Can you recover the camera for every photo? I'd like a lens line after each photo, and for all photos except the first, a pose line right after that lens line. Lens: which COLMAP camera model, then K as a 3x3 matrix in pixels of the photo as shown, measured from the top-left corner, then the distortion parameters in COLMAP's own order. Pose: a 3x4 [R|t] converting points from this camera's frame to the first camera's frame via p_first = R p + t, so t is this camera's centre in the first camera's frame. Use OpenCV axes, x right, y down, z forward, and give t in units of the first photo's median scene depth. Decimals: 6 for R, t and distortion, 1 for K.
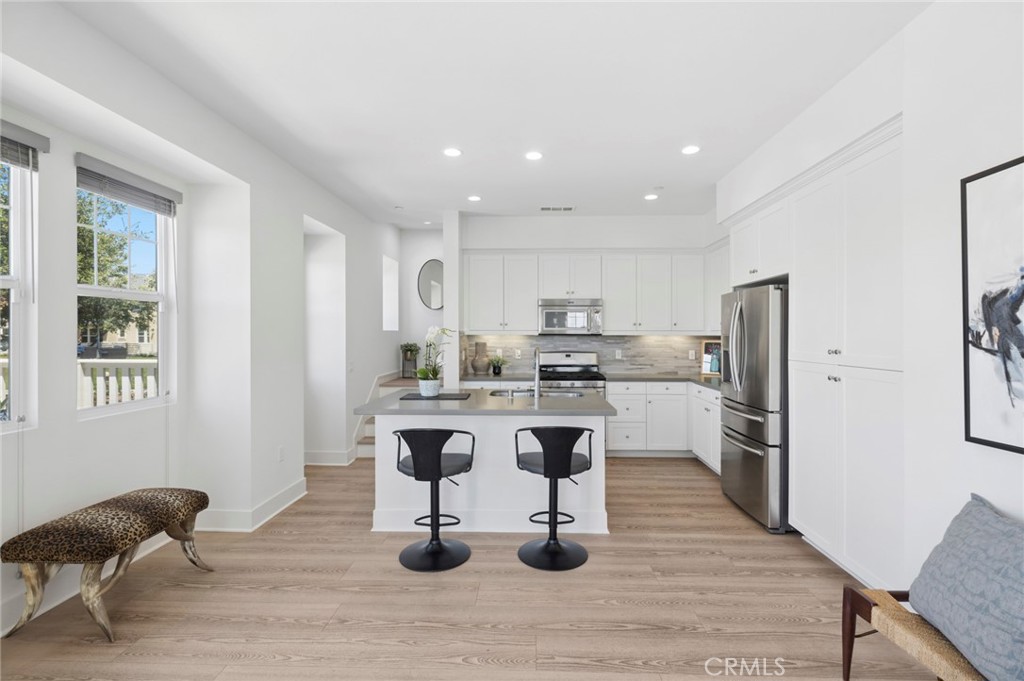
lens RADIAL K [[474.6, 0, 517.2], [0, 474.6, 337.0], [0, 0, 1]] dist [0.000418, 0.000017]
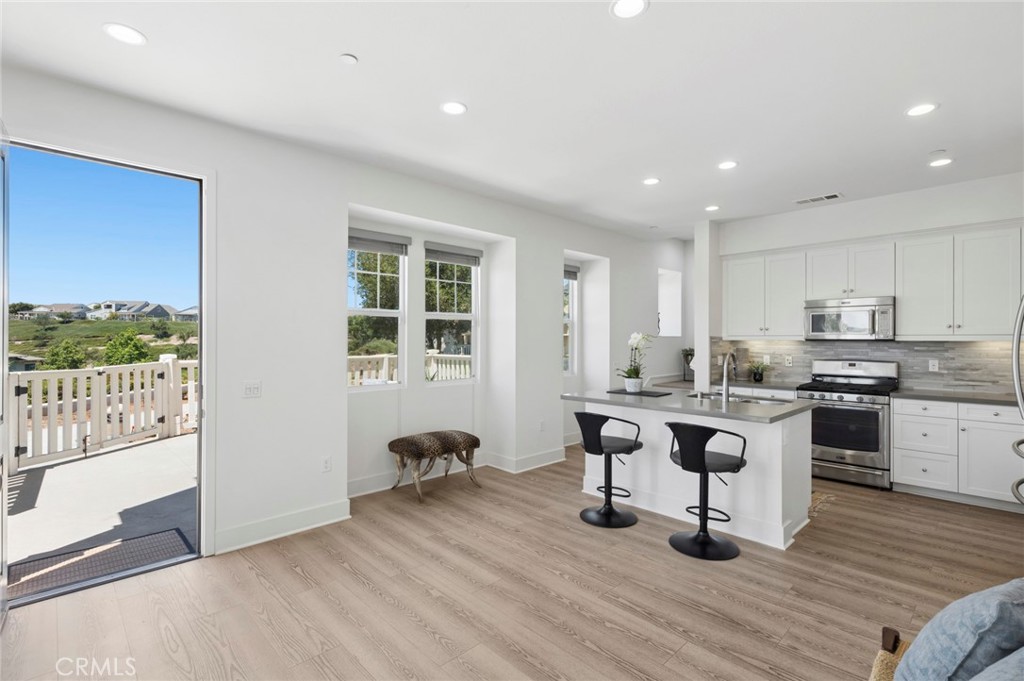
lens RADIAL K [[472.6, 0, 512.0], [0, 472.6, 340.5], [0, 0, 1]] dist [-0.001514, -0.000060]
pose [[0.713747, 0.001640, -0.700402, 0.356723], [-0.004057, 0.999990, -0.001794, -0.000166], [0.700392, 0.004122, 0.713747, -0.042858]]
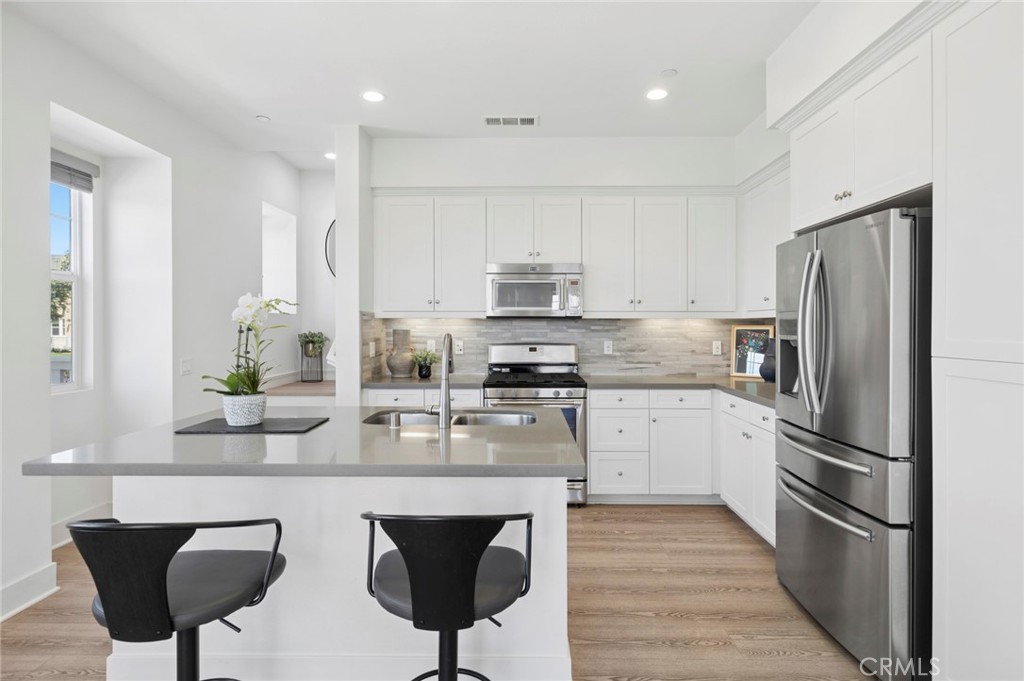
lens RADIAL K [[533.9, 0, 513.0], [0, 533.9, 329.3], [0, 0, 1]] dist [0.003860, 0.000099]
pose [[0.999899, -0.000713, 0.014215, 0.092253], [0.000709, 1.000000, 0.000292, 0.014509], [-0.014215, -0.000282, 0.999899, 0.332886]]
